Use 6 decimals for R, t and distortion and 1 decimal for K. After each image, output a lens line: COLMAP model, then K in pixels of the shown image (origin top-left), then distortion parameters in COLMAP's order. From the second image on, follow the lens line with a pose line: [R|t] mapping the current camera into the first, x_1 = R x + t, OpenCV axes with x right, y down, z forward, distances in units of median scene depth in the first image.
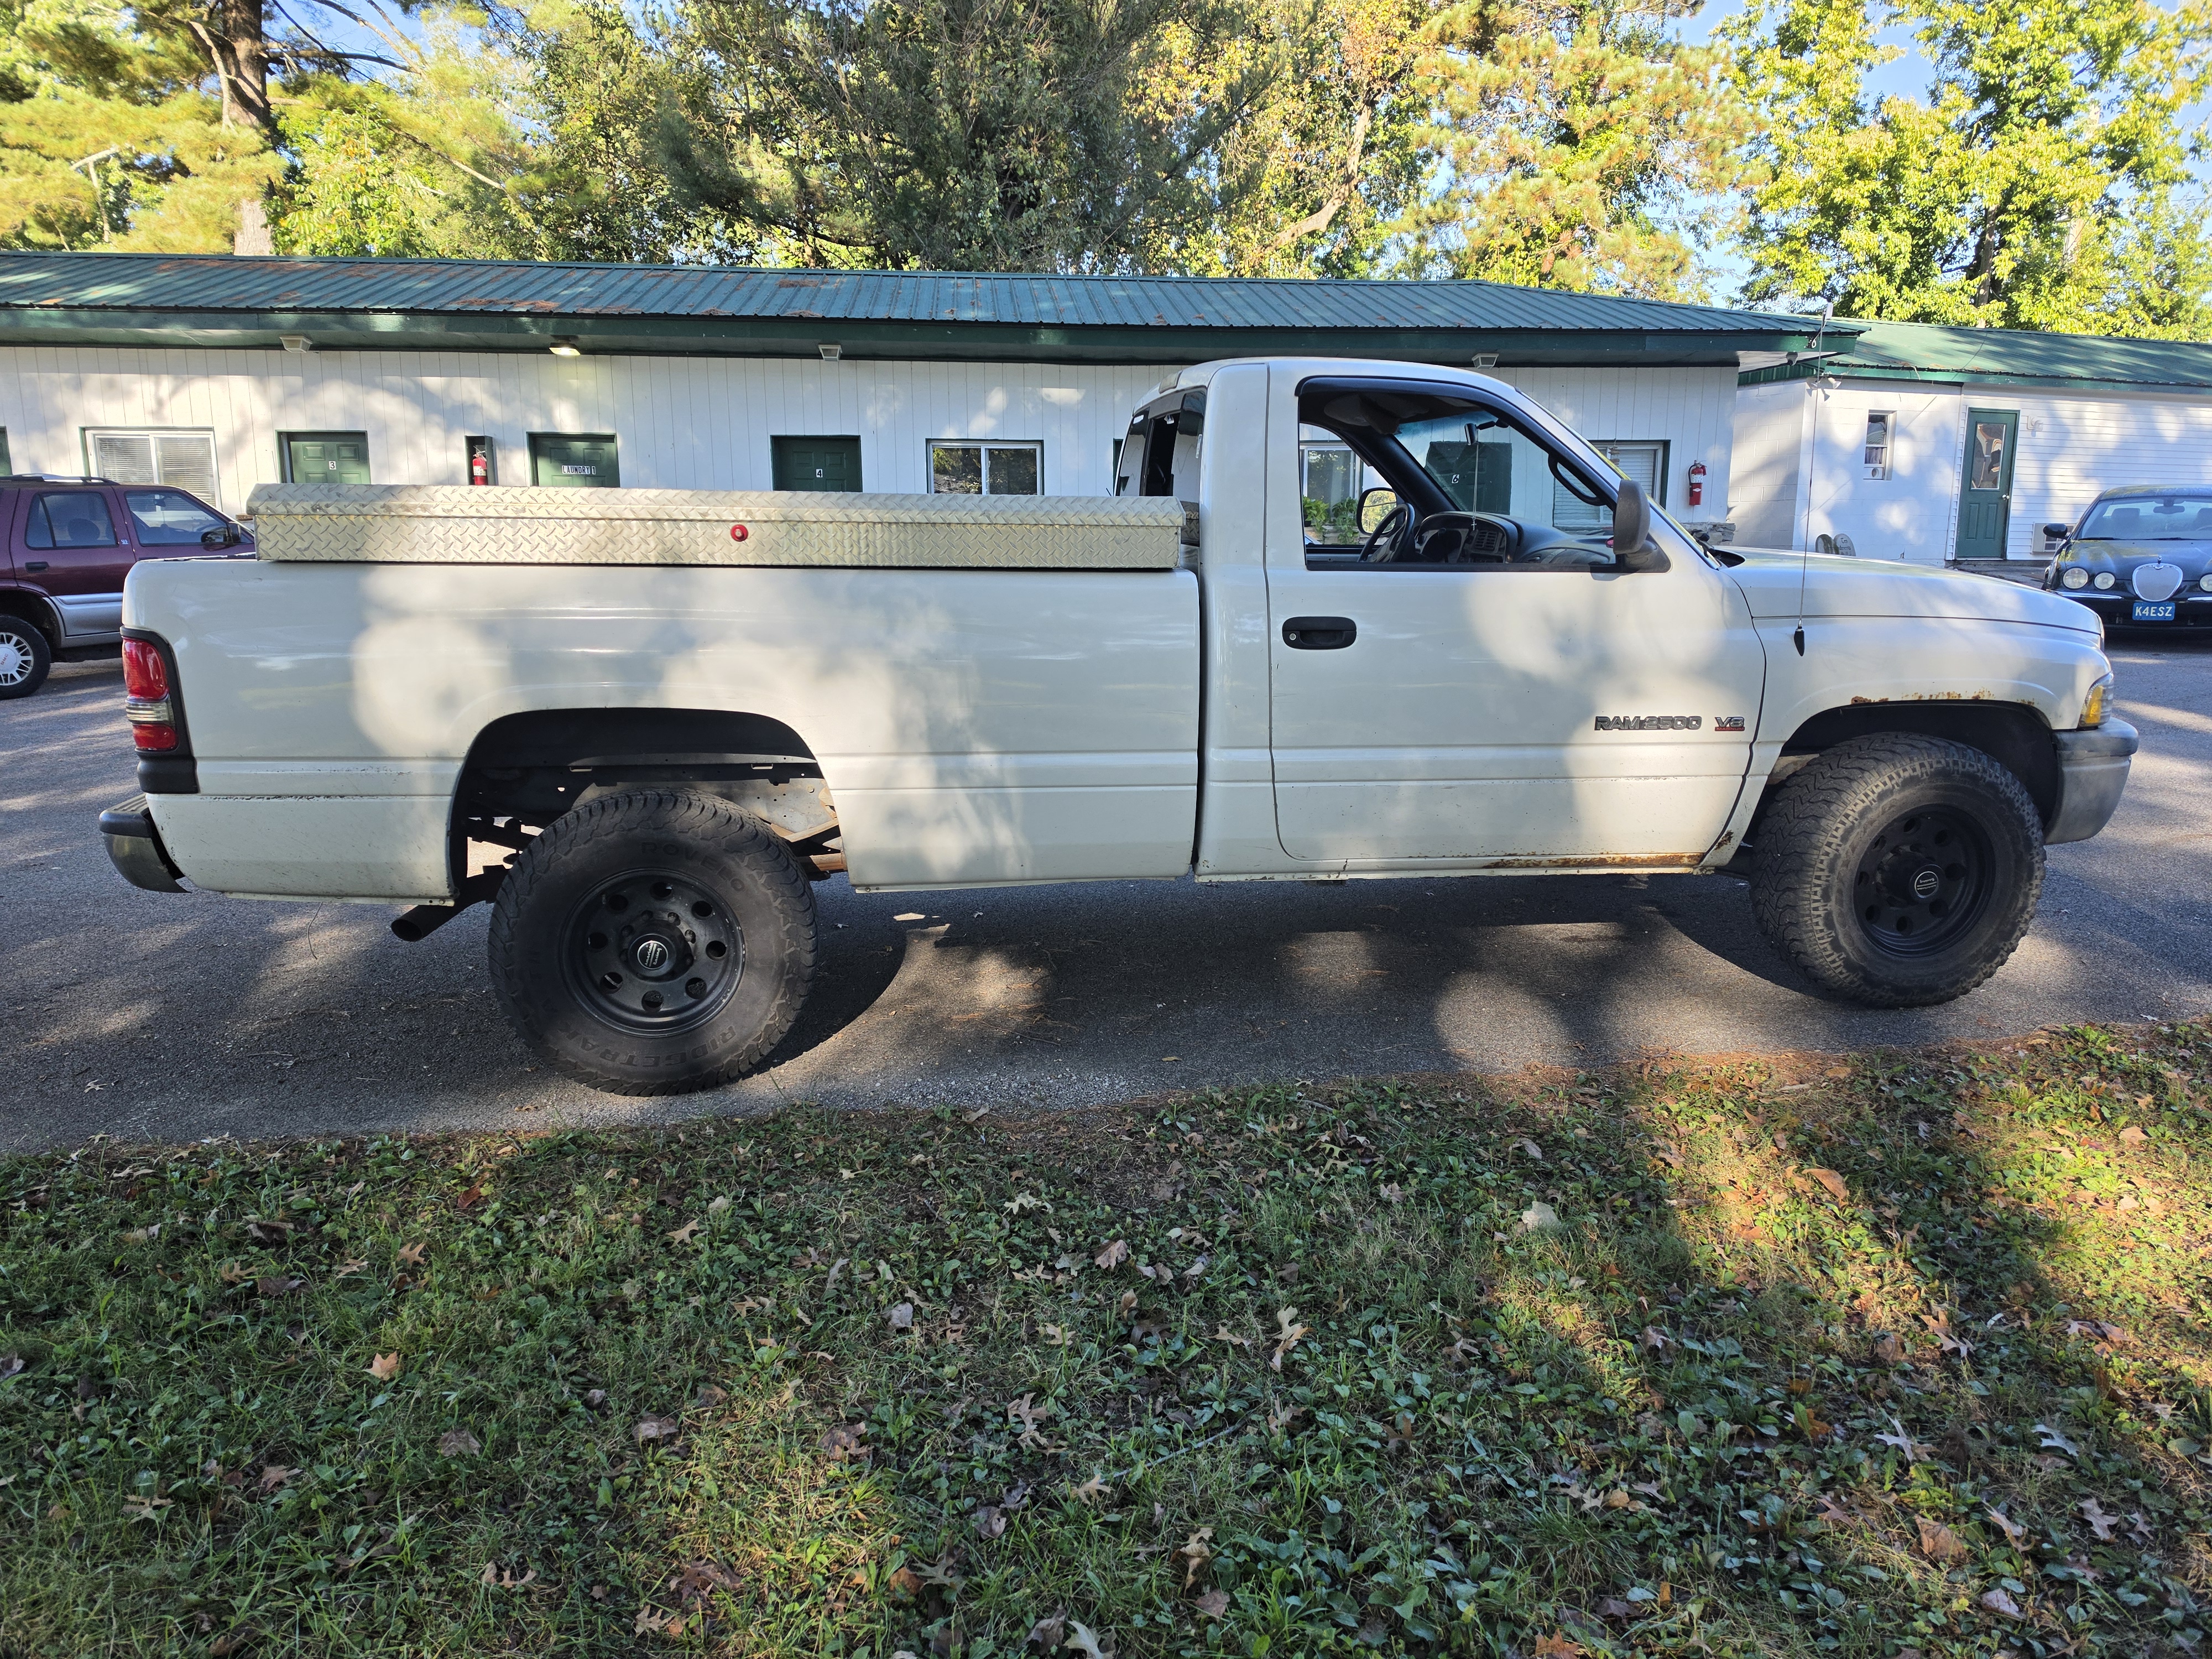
lens RADIAL K [[1486.8, 0, 1121.3], [0, 1486.8, 827.0], [0, 0, 1]] dist [0.084808, -0.086453]
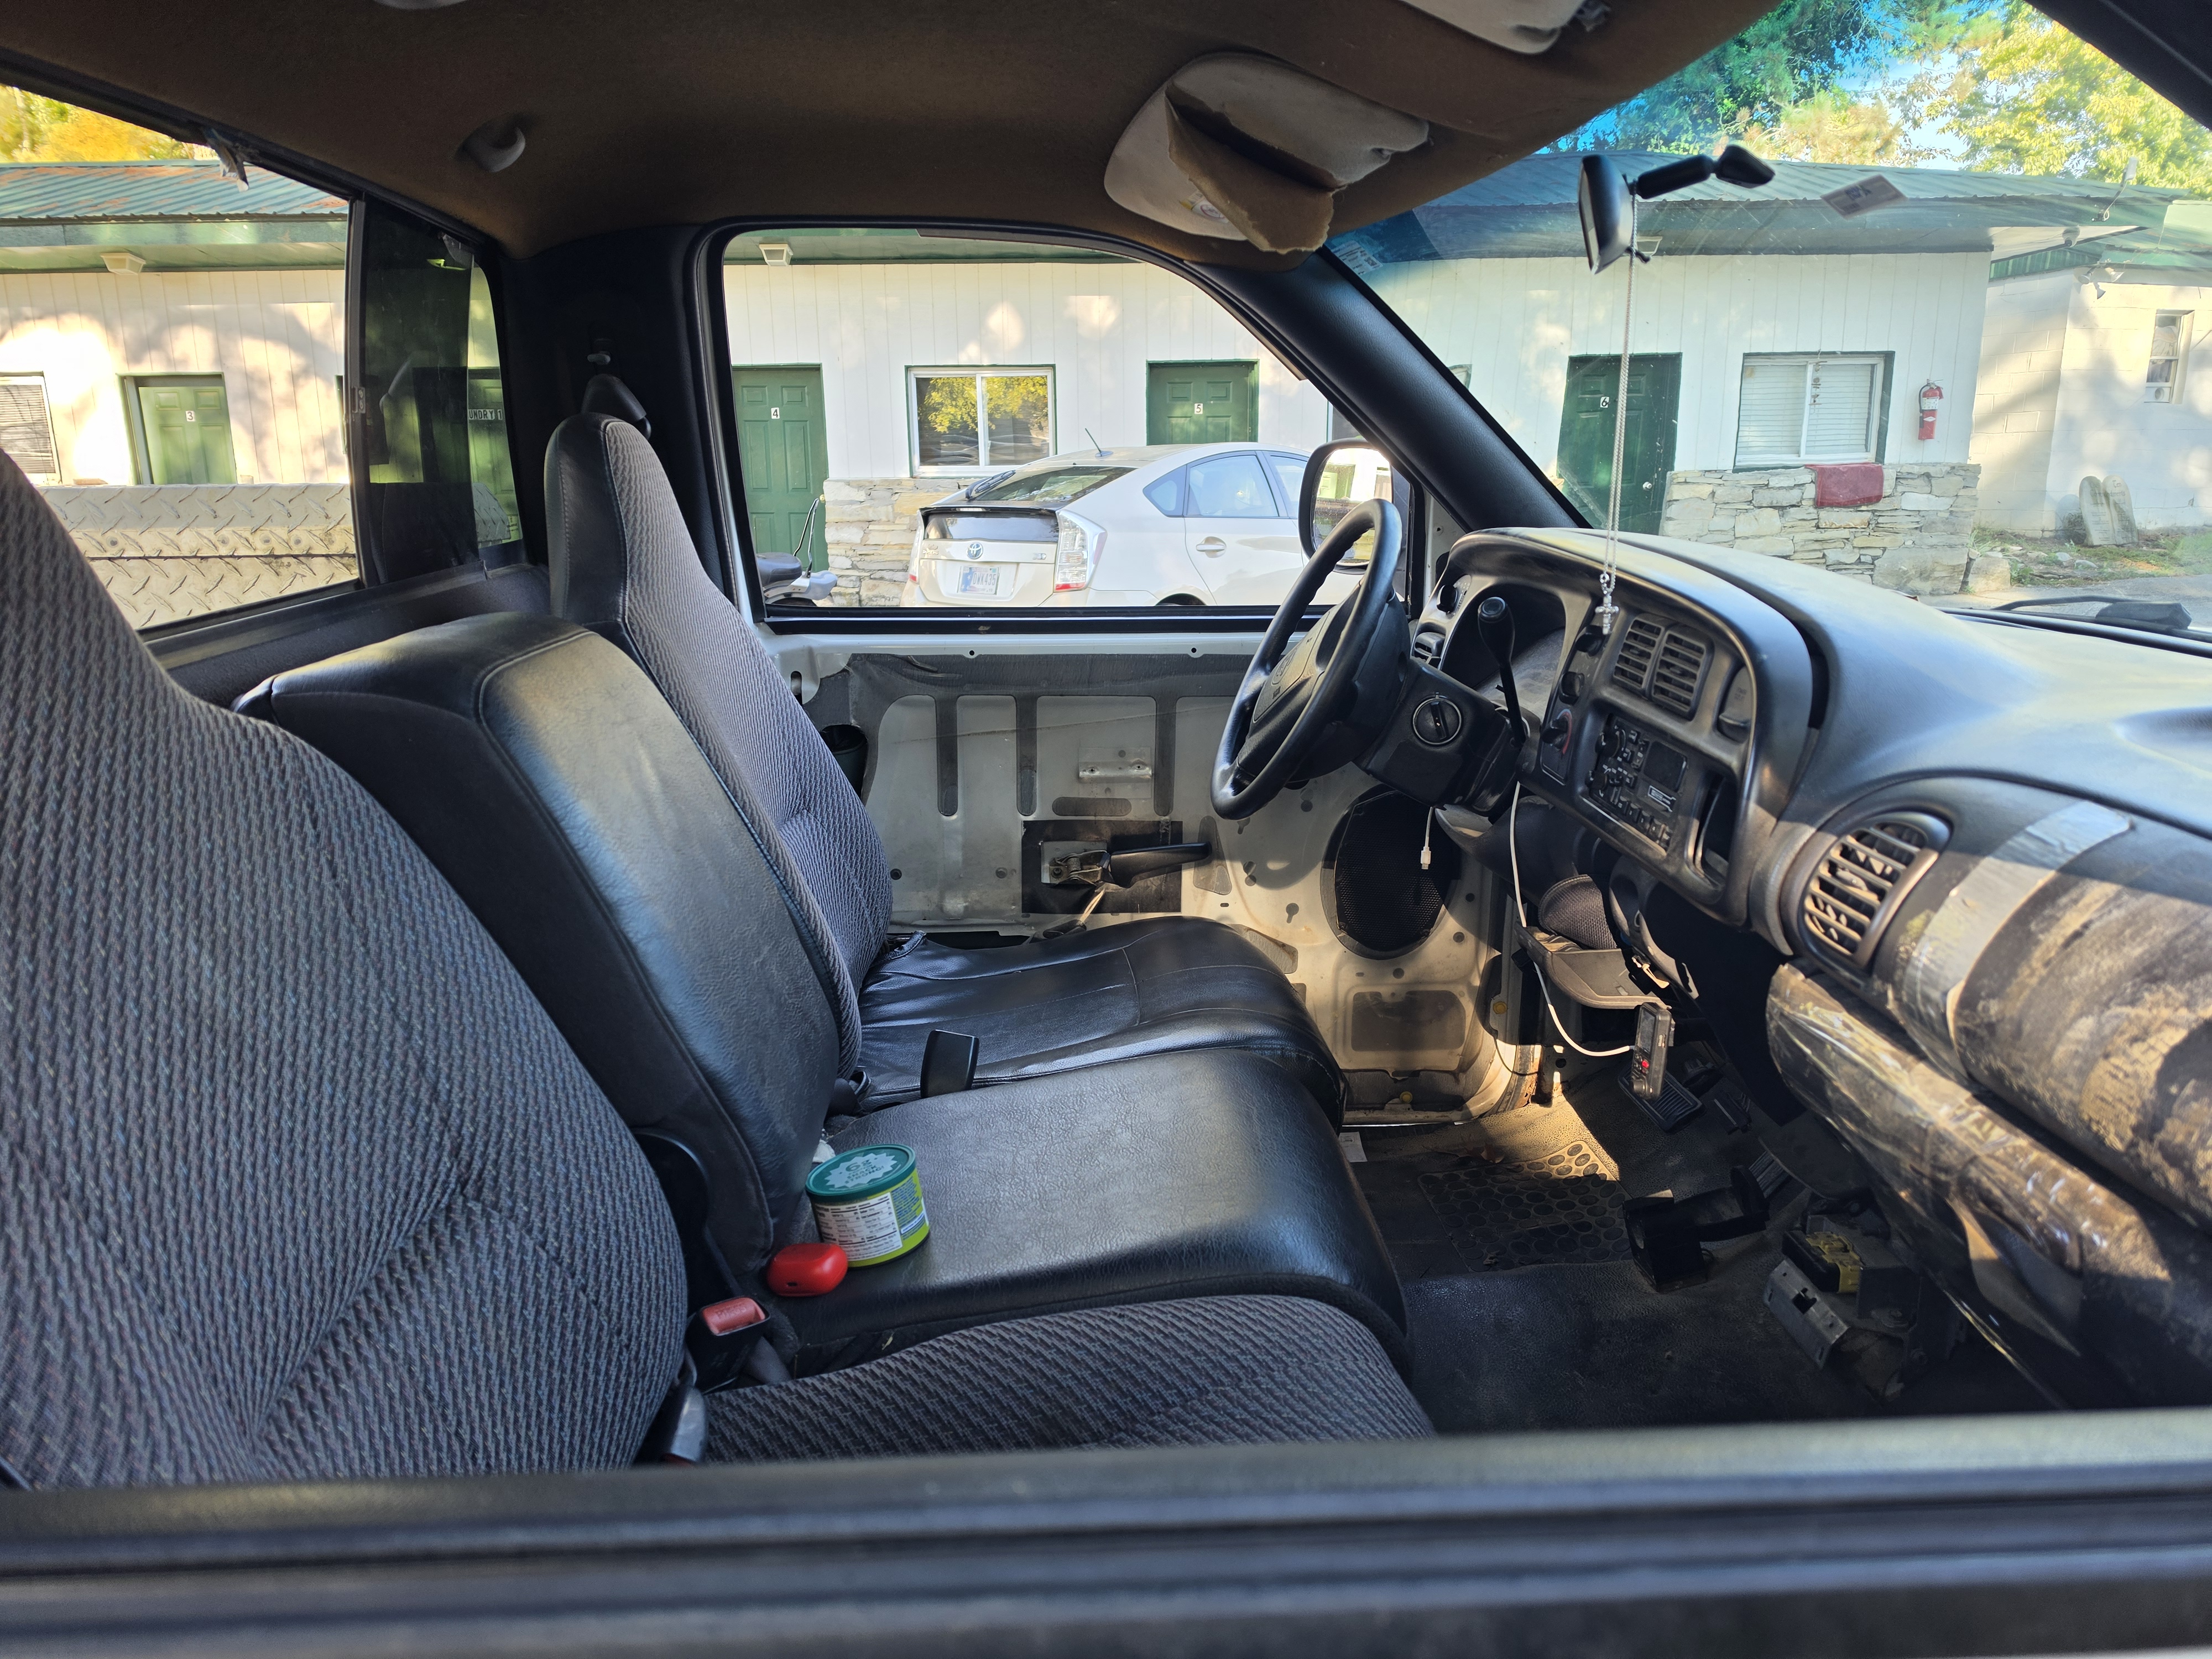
lens RADIAL K [[1433.7, 0, 1129.4], [0, 1433.7, 833.6], [0, 0, 1]] dist [0.002936, -0.000160]
pose [[0.995321, 0.012690, -0.095787, 0.037505], [-0.007148, 0.998292, 0.057981, -0.036946], [0.096359, -0.057025, 0.993712, 0.157625]]
